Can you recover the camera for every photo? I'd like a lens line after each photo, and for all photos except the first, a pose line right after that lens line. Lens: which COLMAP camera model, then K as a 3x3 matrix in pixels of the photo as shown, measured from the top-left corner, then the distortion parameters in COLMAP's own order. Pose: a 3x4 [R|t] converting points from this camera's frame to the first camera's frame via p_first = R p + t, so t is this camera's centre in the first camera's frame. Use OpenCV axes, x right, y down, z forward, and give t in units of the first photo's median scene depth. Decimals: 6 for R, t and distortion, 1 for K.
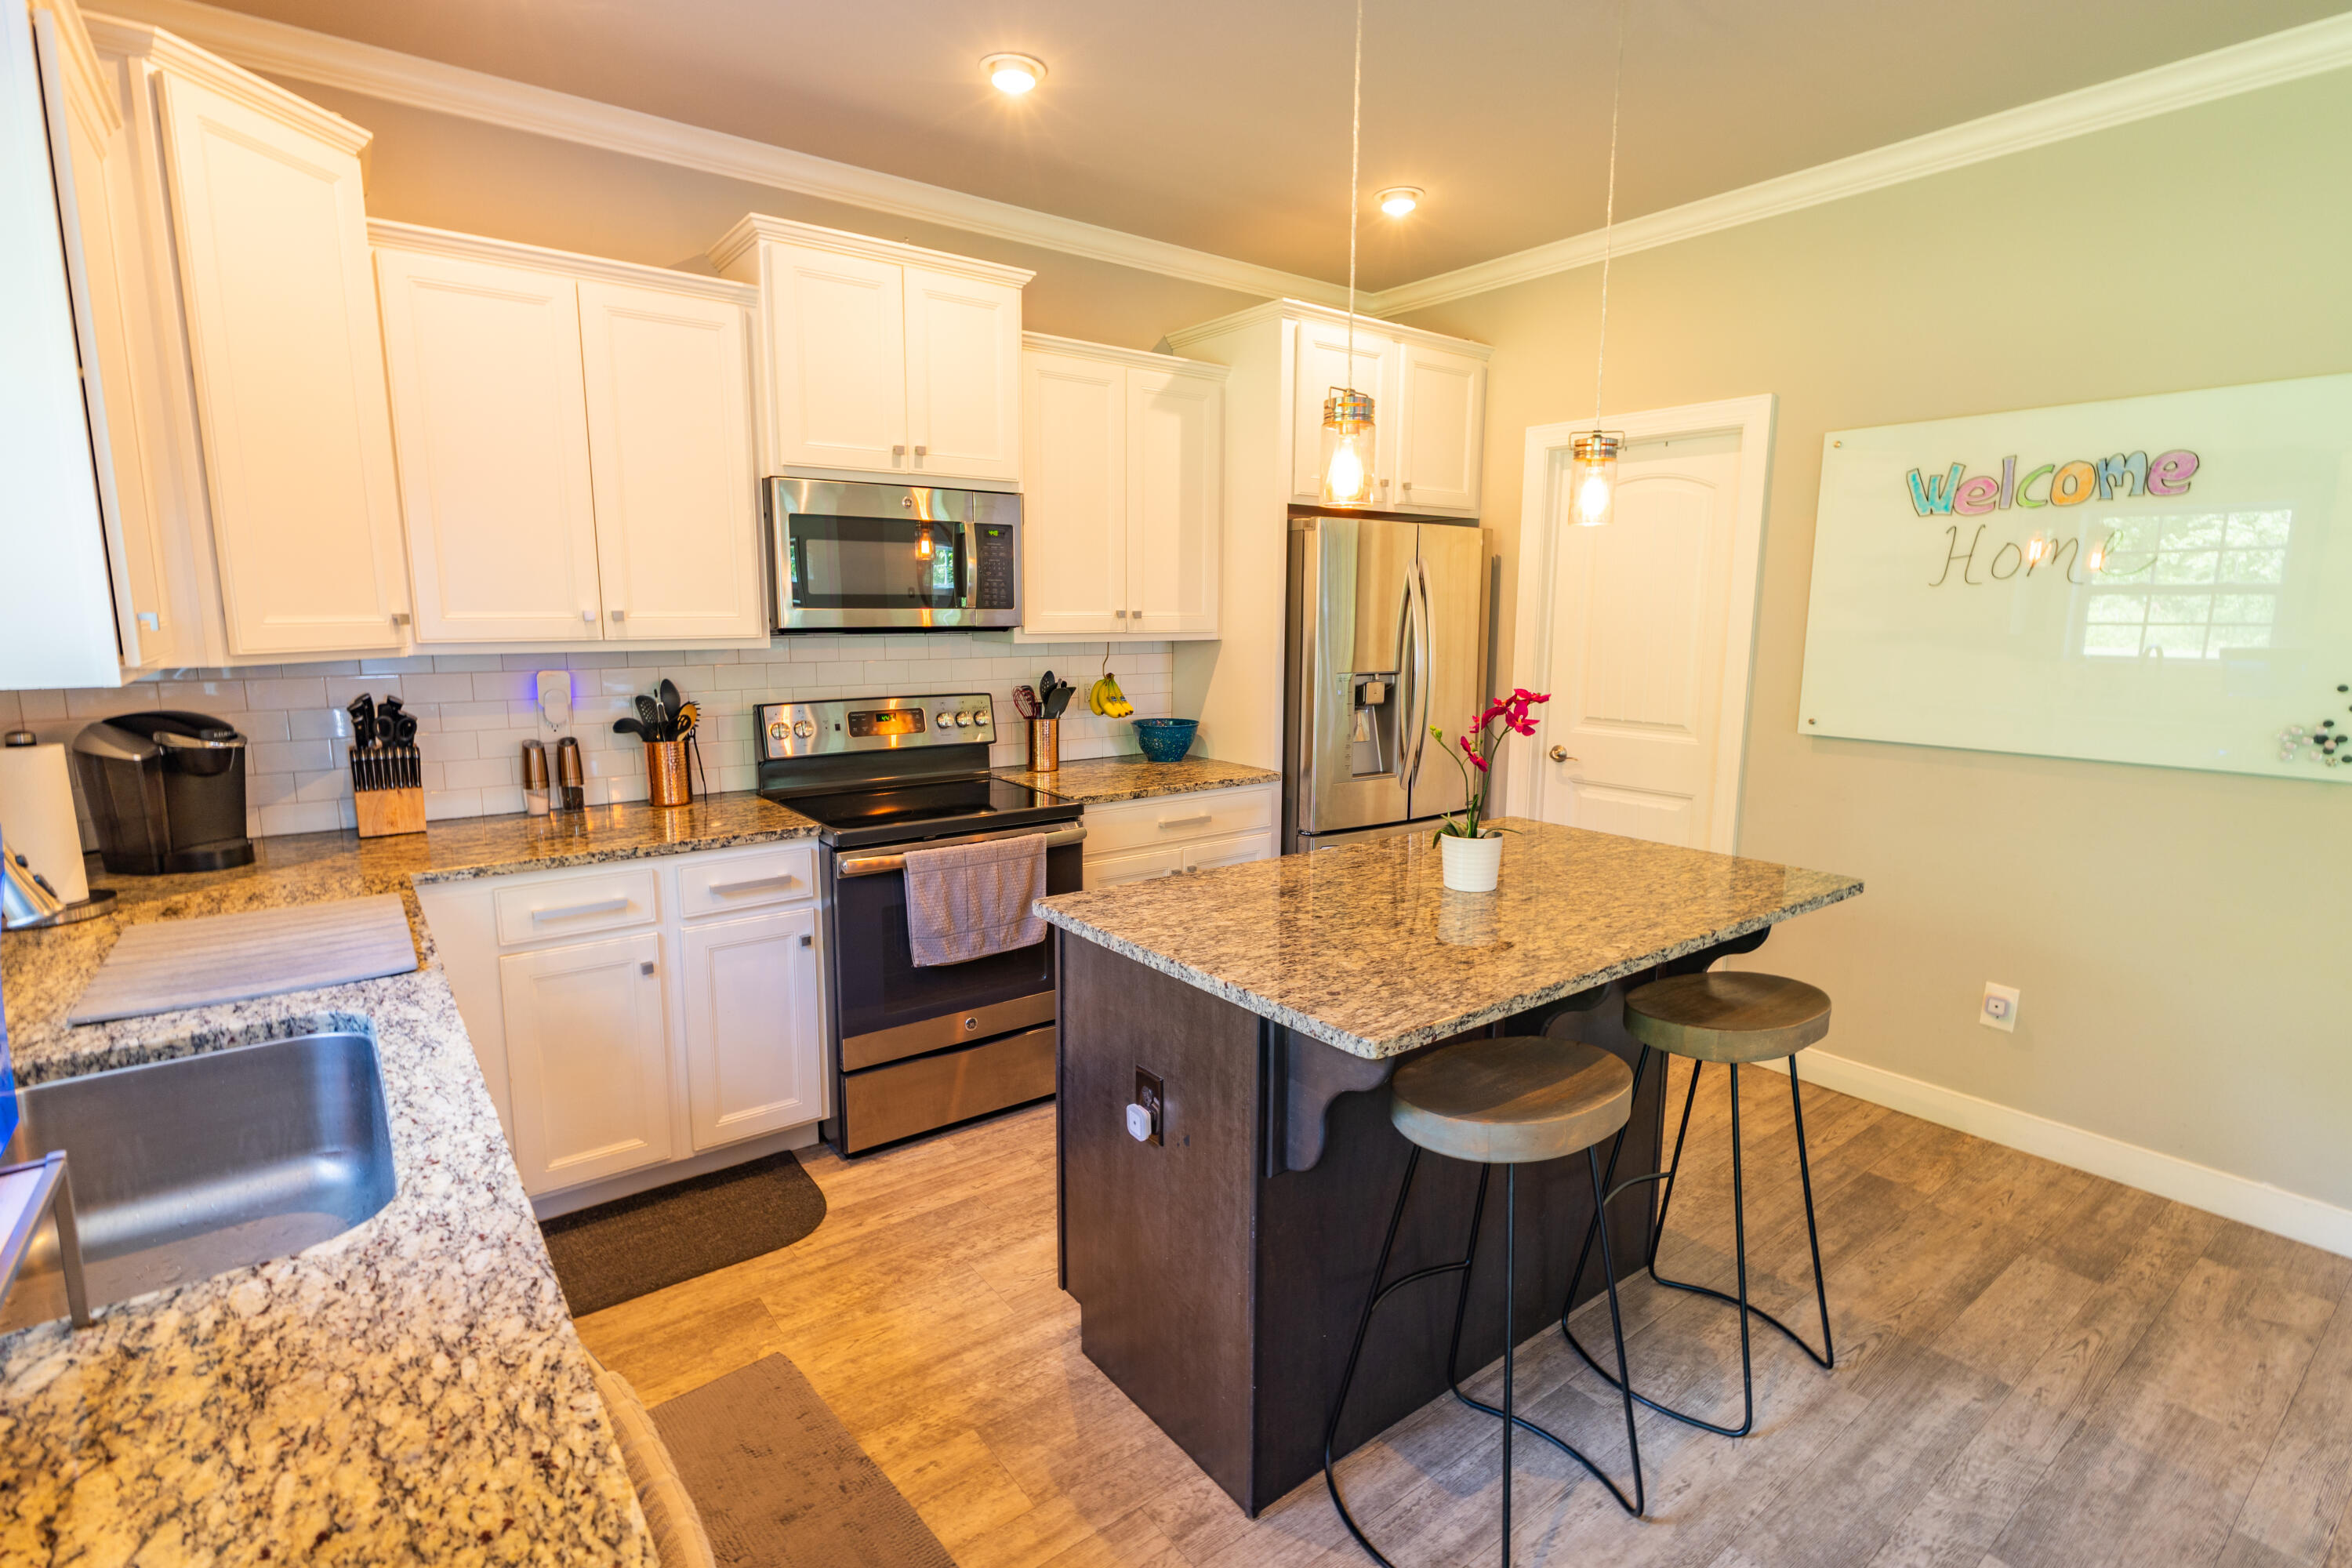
lens RADIAL K [[1115.8, 0, 1175.7], [0, 1115.8, 783.9], [0, 0, 1]] dist [0.004964, -0.000080]
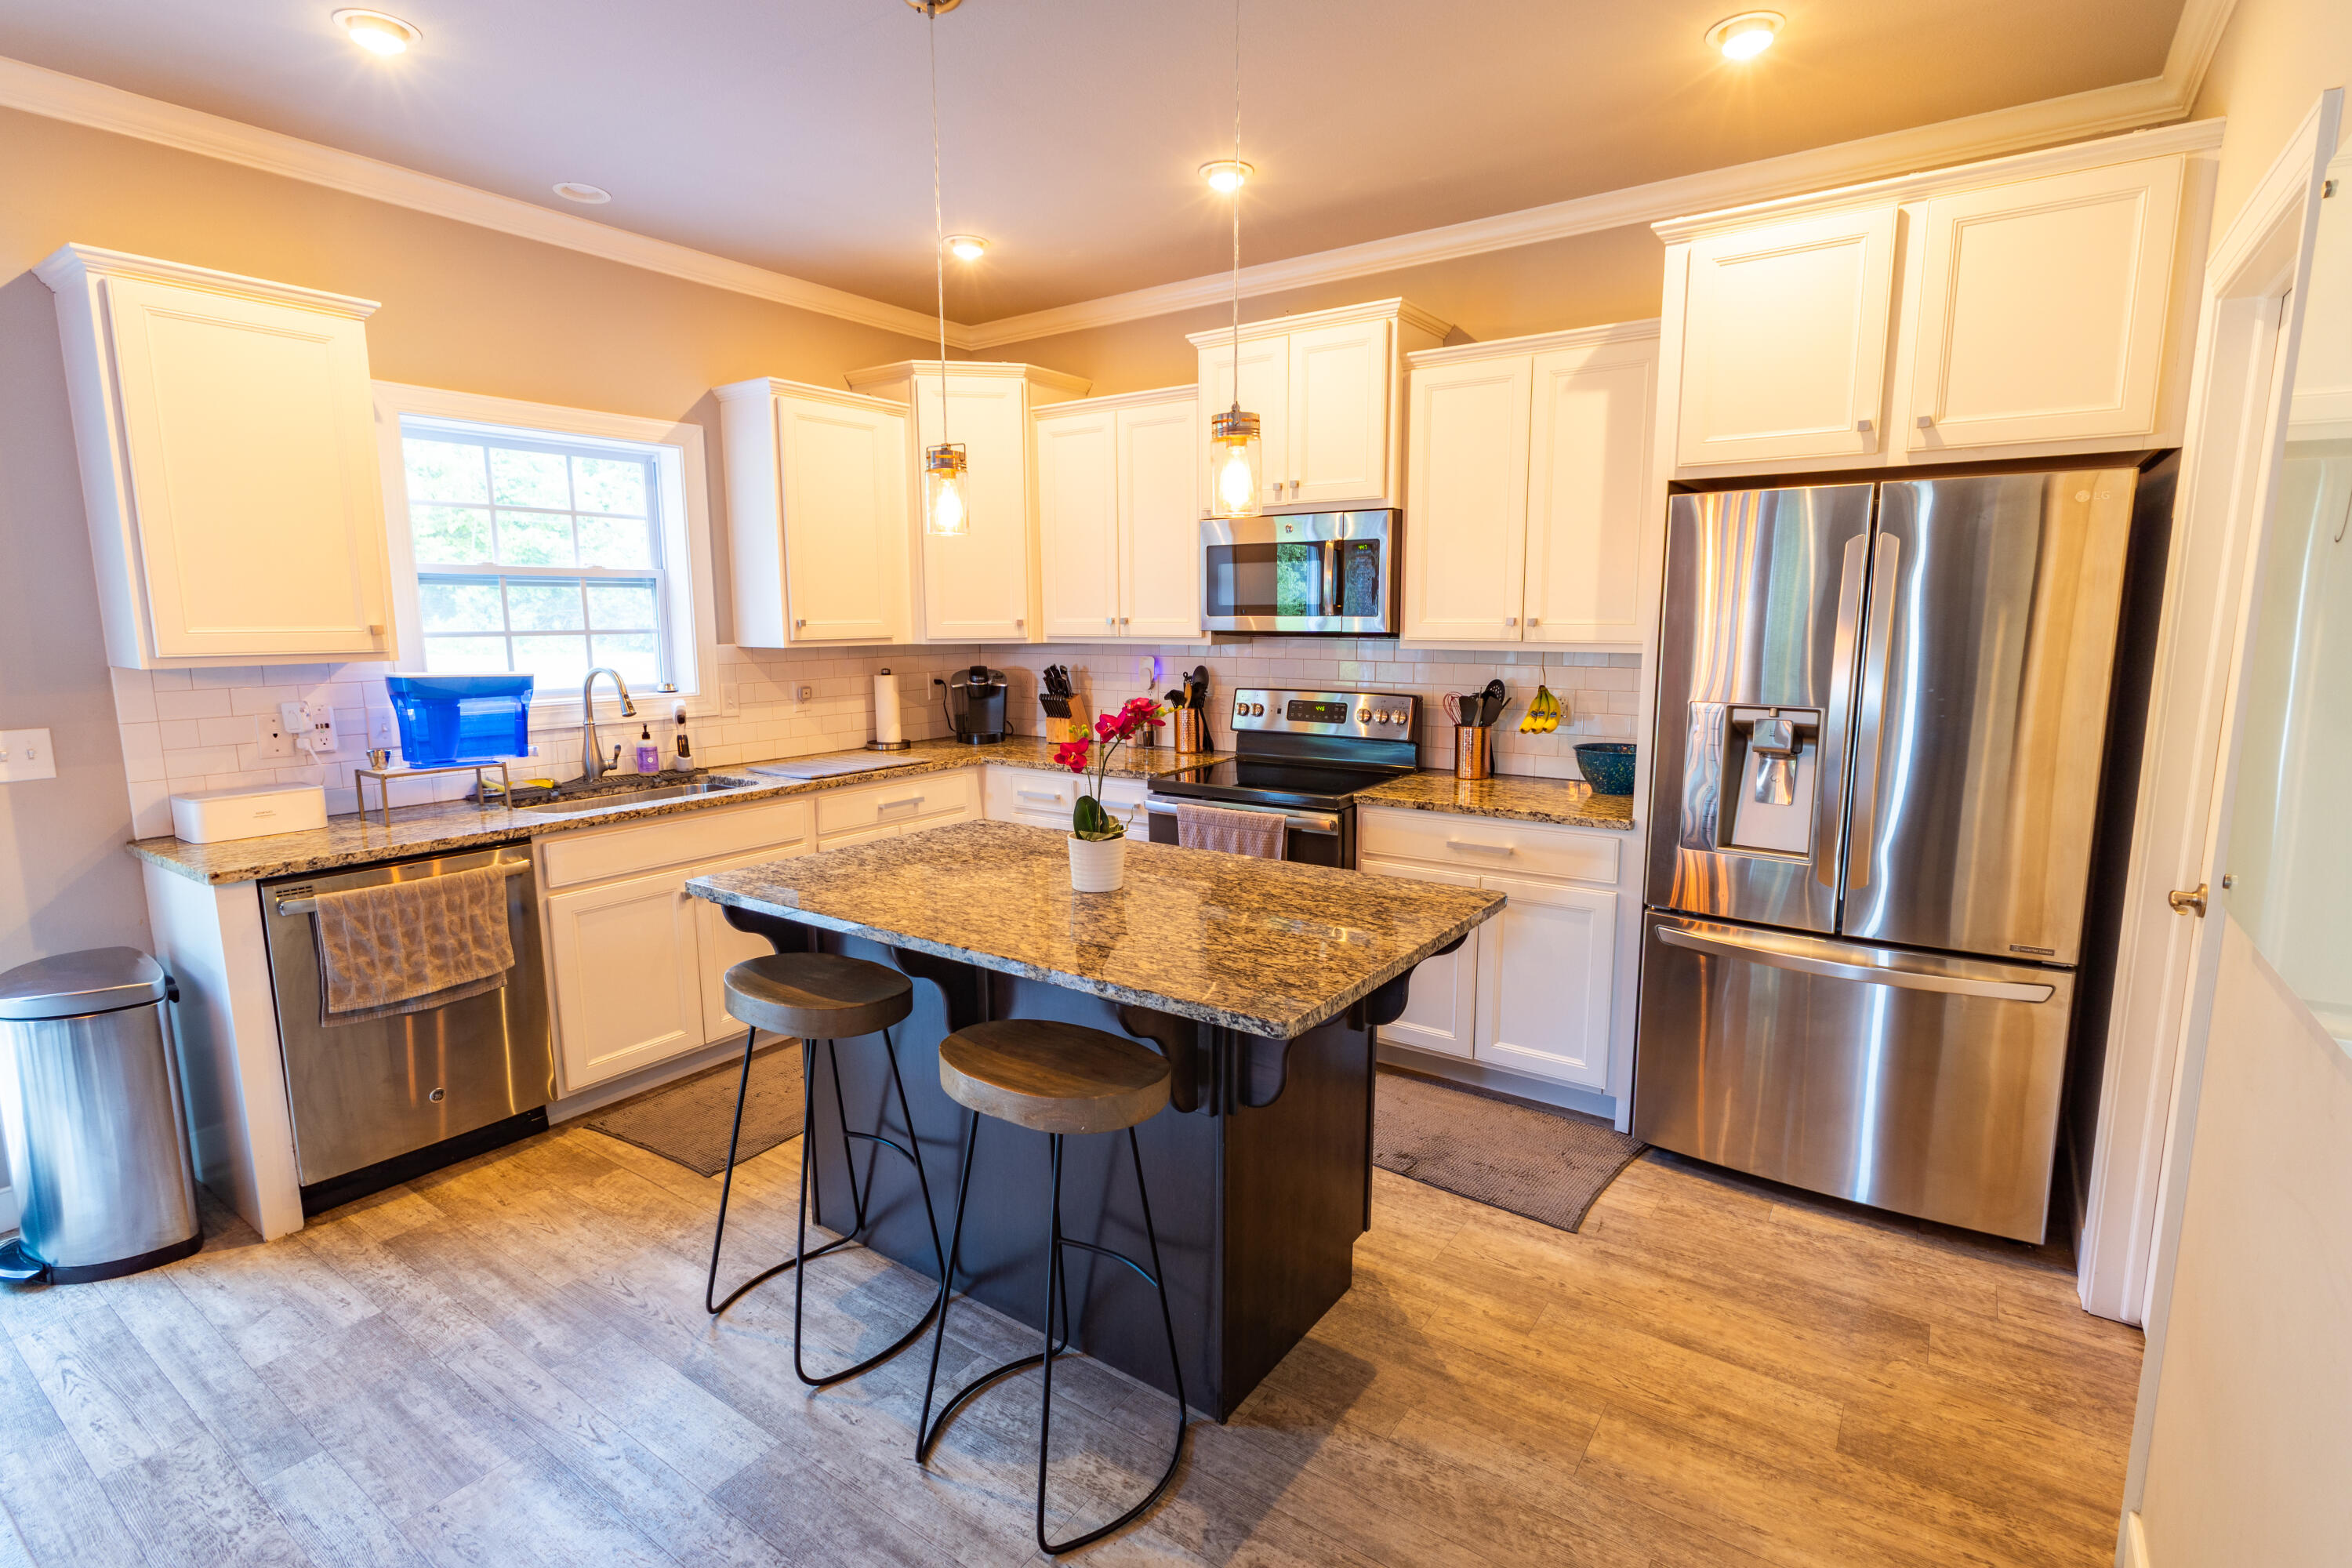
lens RADIAL K [[1115.8, 0, 1177.4], [0, 1115.8, 783.5], [0, 0, 1]] dist [0.004964, -0.000080]
pose [[0.305779, 0.141286, -0.941561, 0.908610], [-0.144603, 0.984348, 0.100746, -0.085790], [0.941057, 0.105347, 0.321424, 0.533828]]
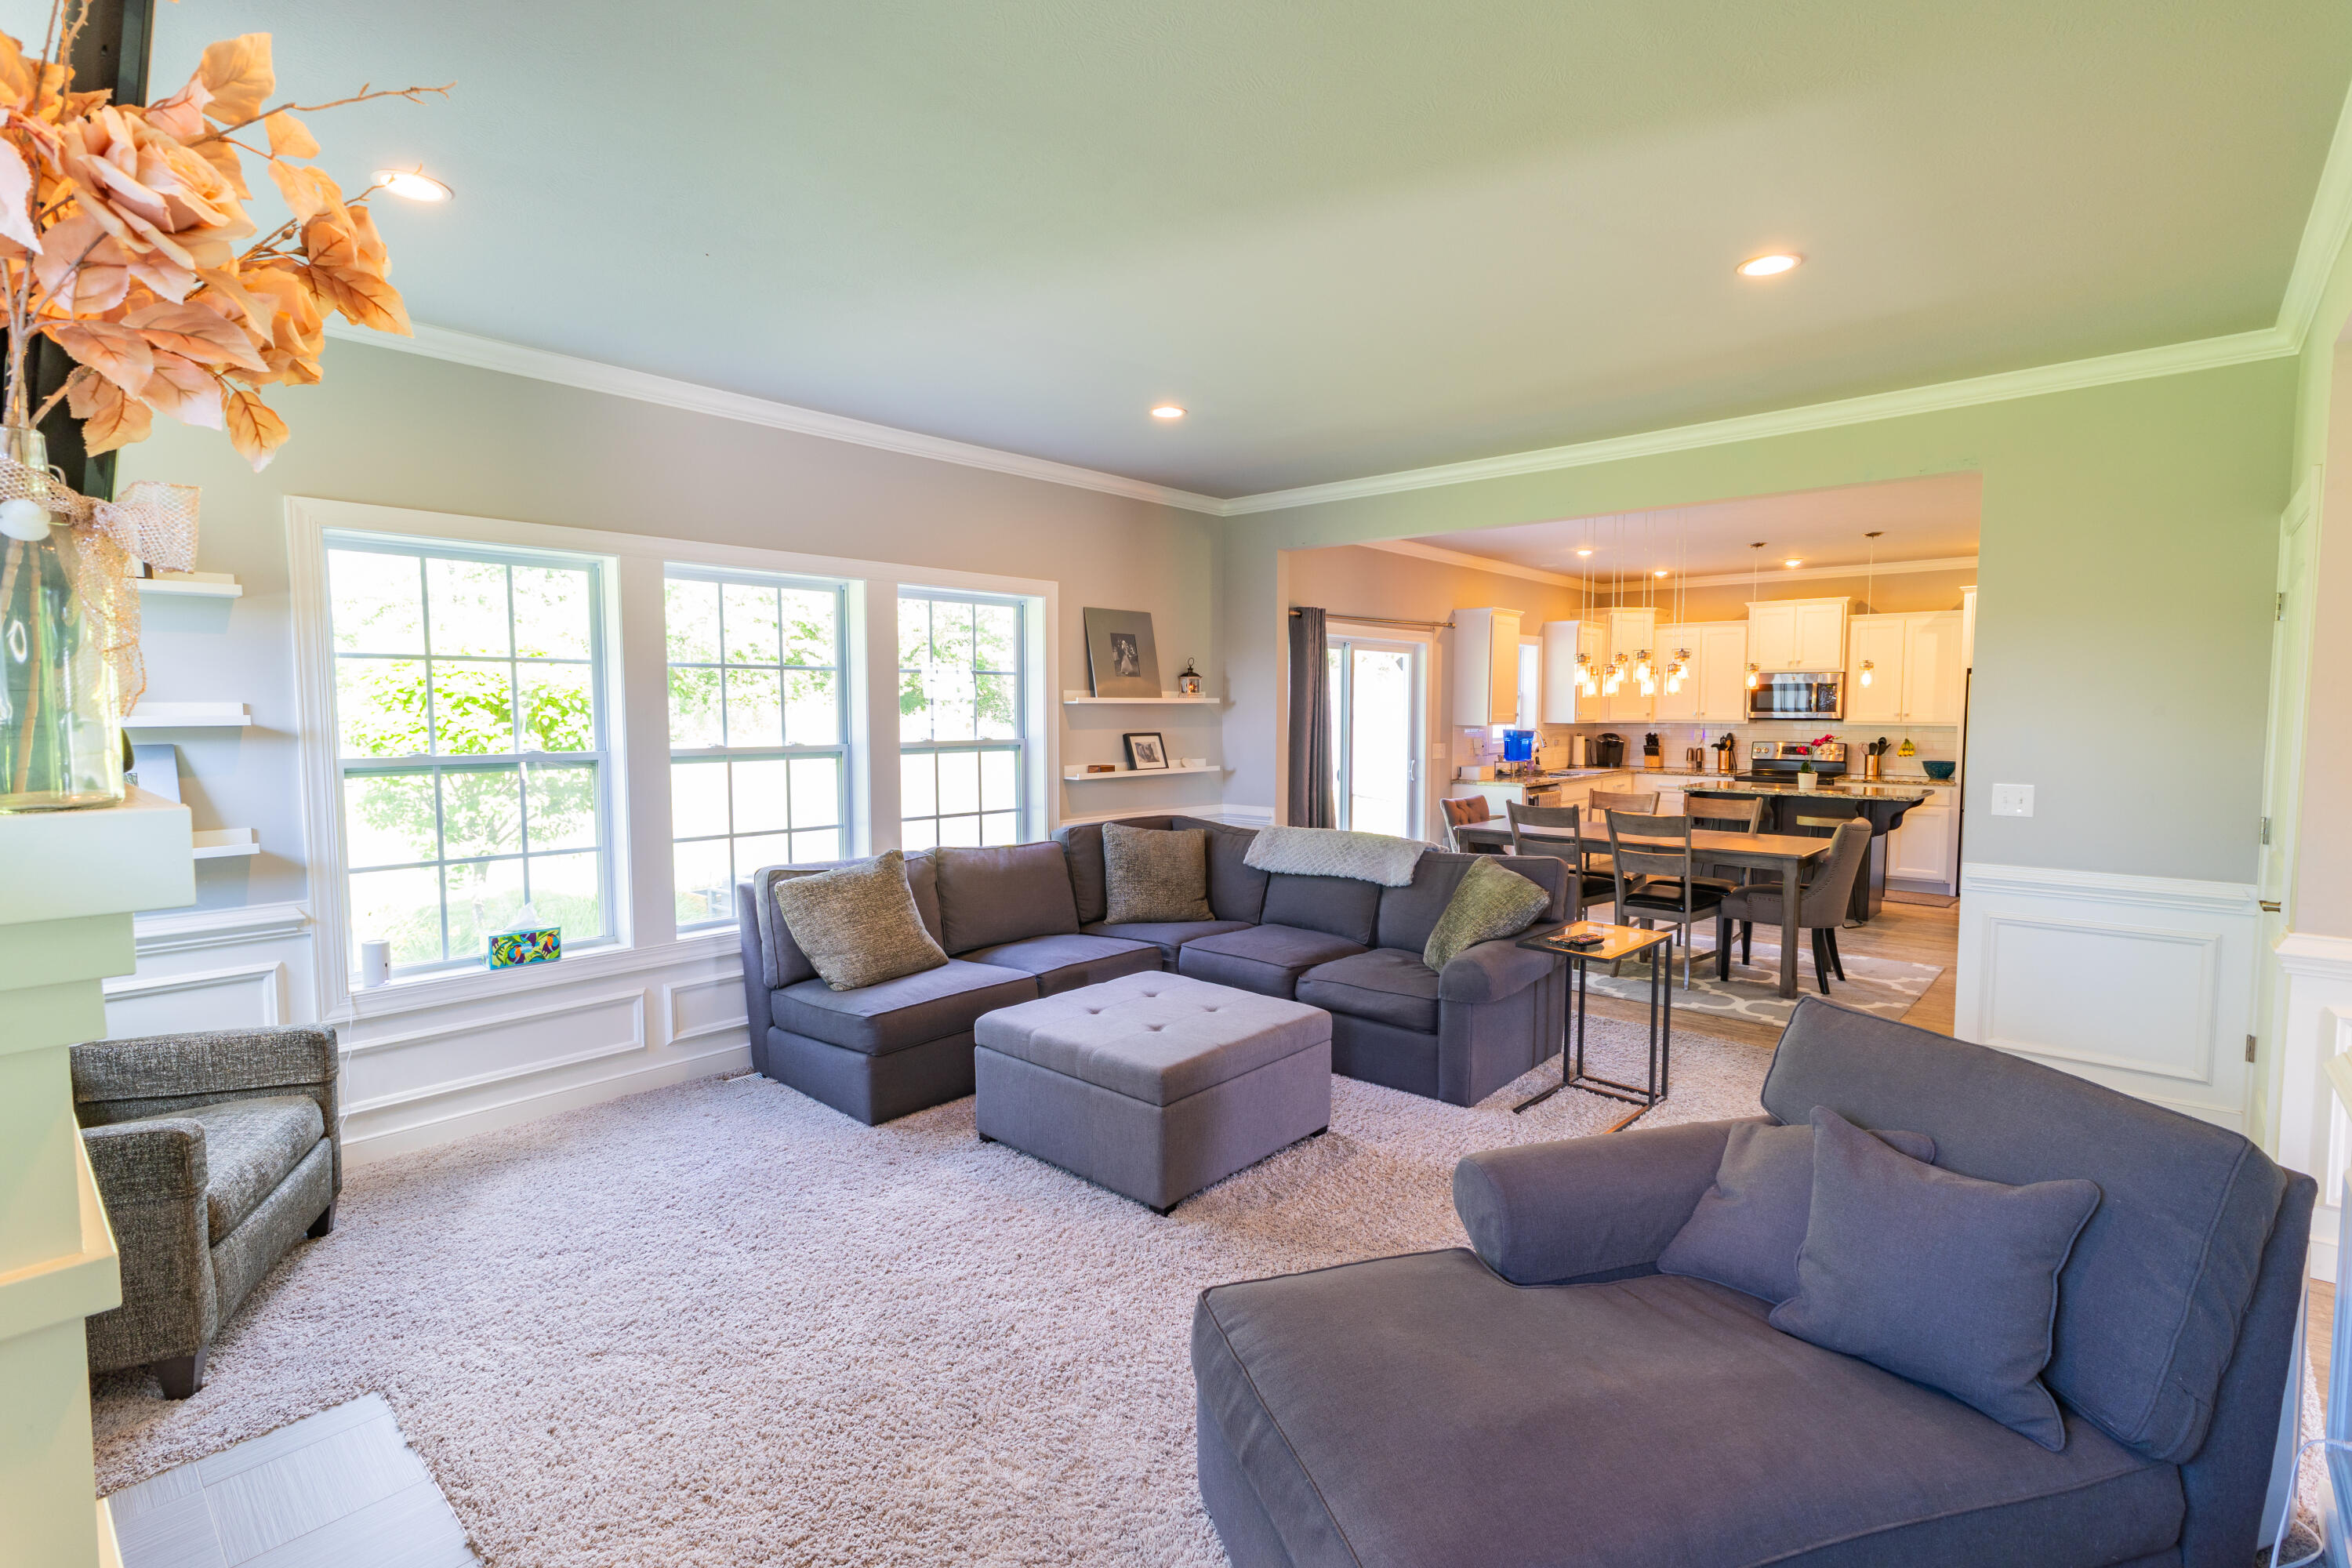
lens RADIAL K [[1074.5, 0, 1176.3], [0, 1074.5, 778.6], [0, 0, 1]] dist [-0.001908, 0.000212]
pose [[0.187034, 0.064982, -0.980202, 2.415372], [-0.156114, 0.987095, 0.035650, 0.187642], [0.969869, 0.146356, 0.194765, -1.224035]]
